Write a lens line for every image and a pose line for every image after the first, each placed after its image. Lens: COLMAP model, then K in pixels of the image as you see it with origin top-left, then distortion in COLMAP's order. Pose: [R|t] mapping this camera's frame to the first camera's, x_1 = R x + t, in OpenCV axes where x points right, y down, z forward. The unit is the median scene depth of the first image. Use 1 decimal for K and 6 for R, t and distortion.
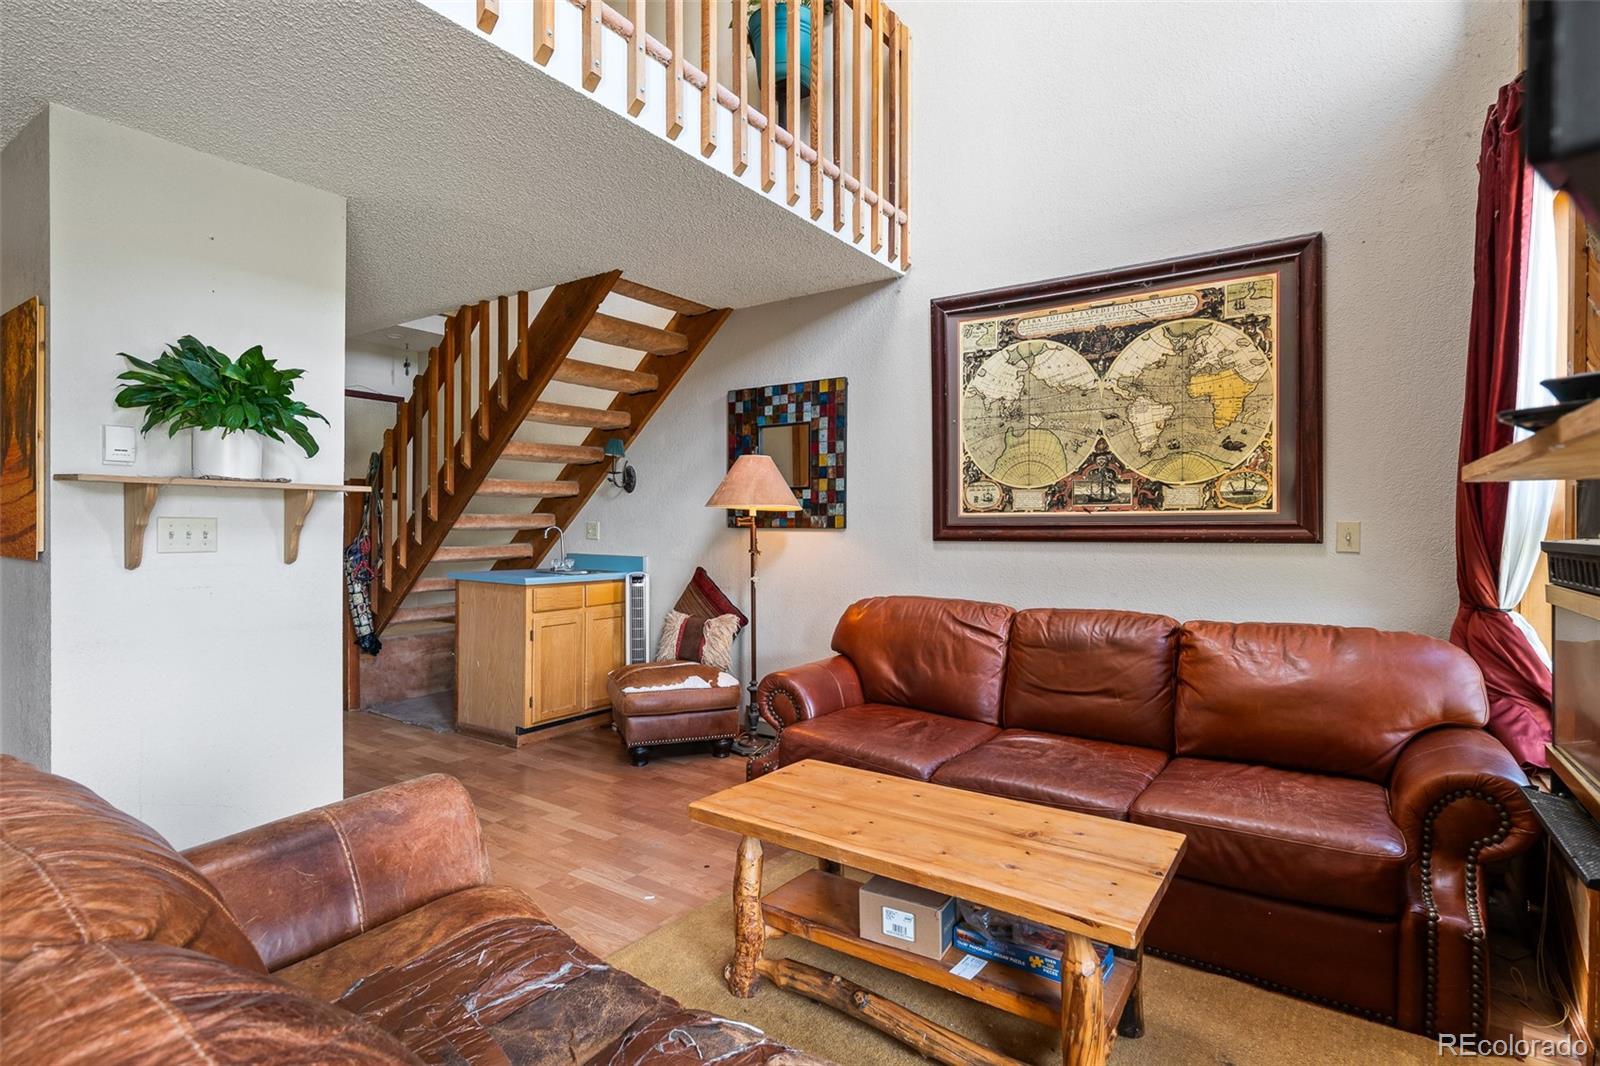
lens RADIAL K [[785.6, 0, 800.0], [0, 785.6, 533.0], [0, 0, 1]] dist [-0.003300, 0.000356]
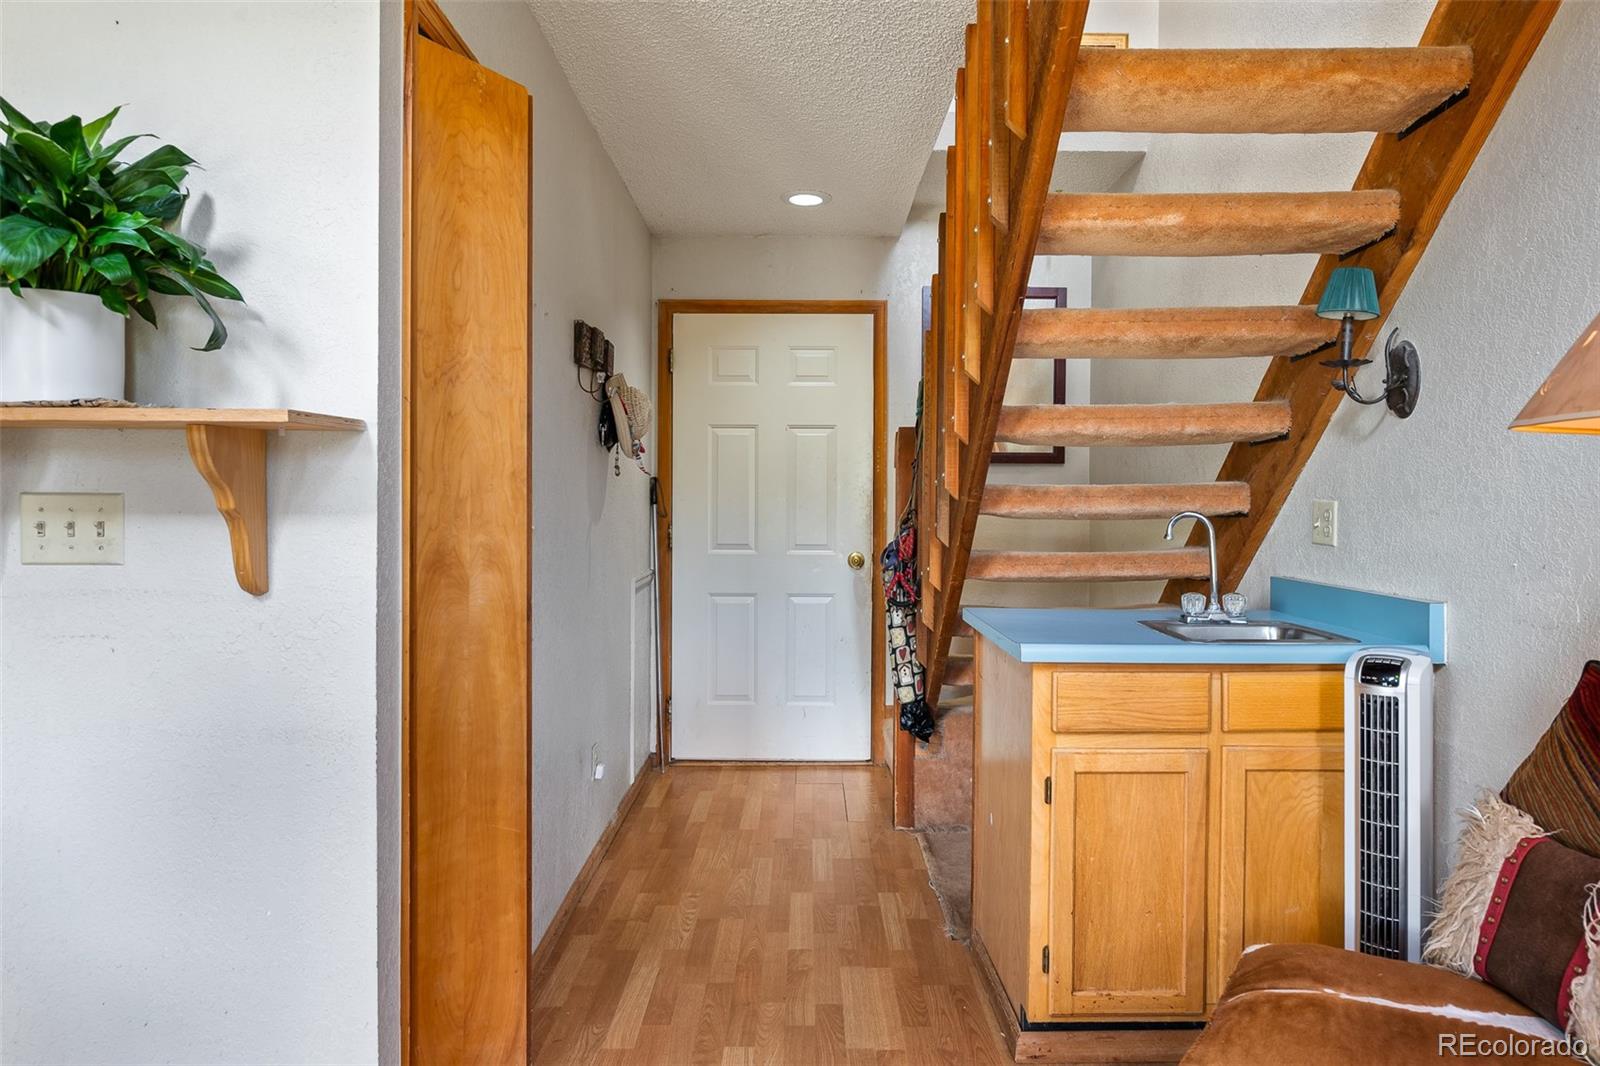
lens RADIAL K [[1019.8, 0, 804.1], [0, 1019.8, 513.3], [0, 0, 1]] dist [-0.005494, -0.001685]
pose [[0.574334, 0.005259, -0.818604, 0.003469], [-0.009119, 0.999958, 0.000026, -0.005999], [0.818570, 0.007450, 0.574358, 0.554712]]
